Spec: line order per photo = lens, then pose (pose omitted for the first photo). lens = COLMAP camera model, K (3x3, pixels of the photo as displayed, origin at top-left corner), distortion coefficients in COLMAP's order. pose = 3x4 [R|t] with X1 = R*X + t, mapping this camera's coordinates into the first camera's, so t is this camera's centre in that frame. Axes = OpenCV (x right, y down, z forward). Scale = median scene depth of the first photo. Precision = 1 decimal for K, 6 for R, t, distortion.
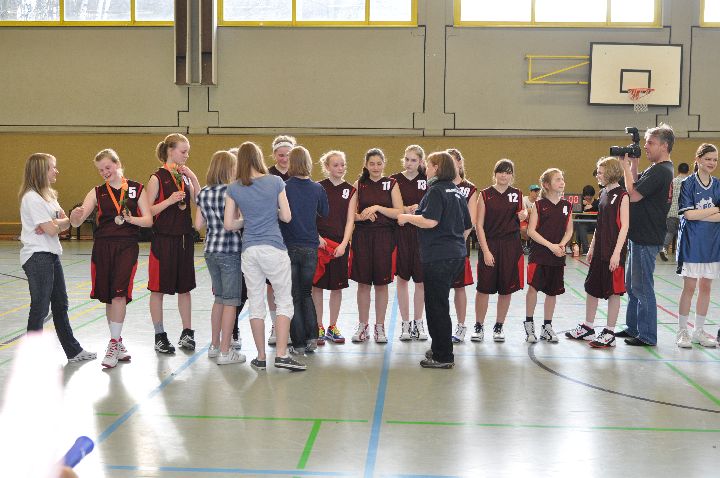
lens RADIAL K [[921.2, 0, 365.7], [0, 921.2, 226.4], [0, 0, 1]] dist [-0.014871, 0.000000]
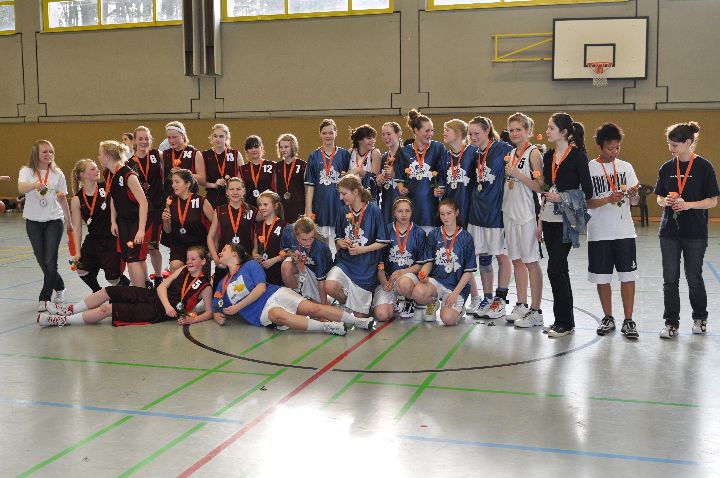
lens RADIAL K [[866.4, 0, 371.6], [0, 866.4, 233.4], [0, 0, 1]] dist [-0.023240, 0.000000]
pose [[0.969431, 0.006343, -0.245283, 0.283795], [0.003005, 0.999284, 0.037719, 0.001548], [0.245347, -0.037303, 0.968717, 0.008921]]
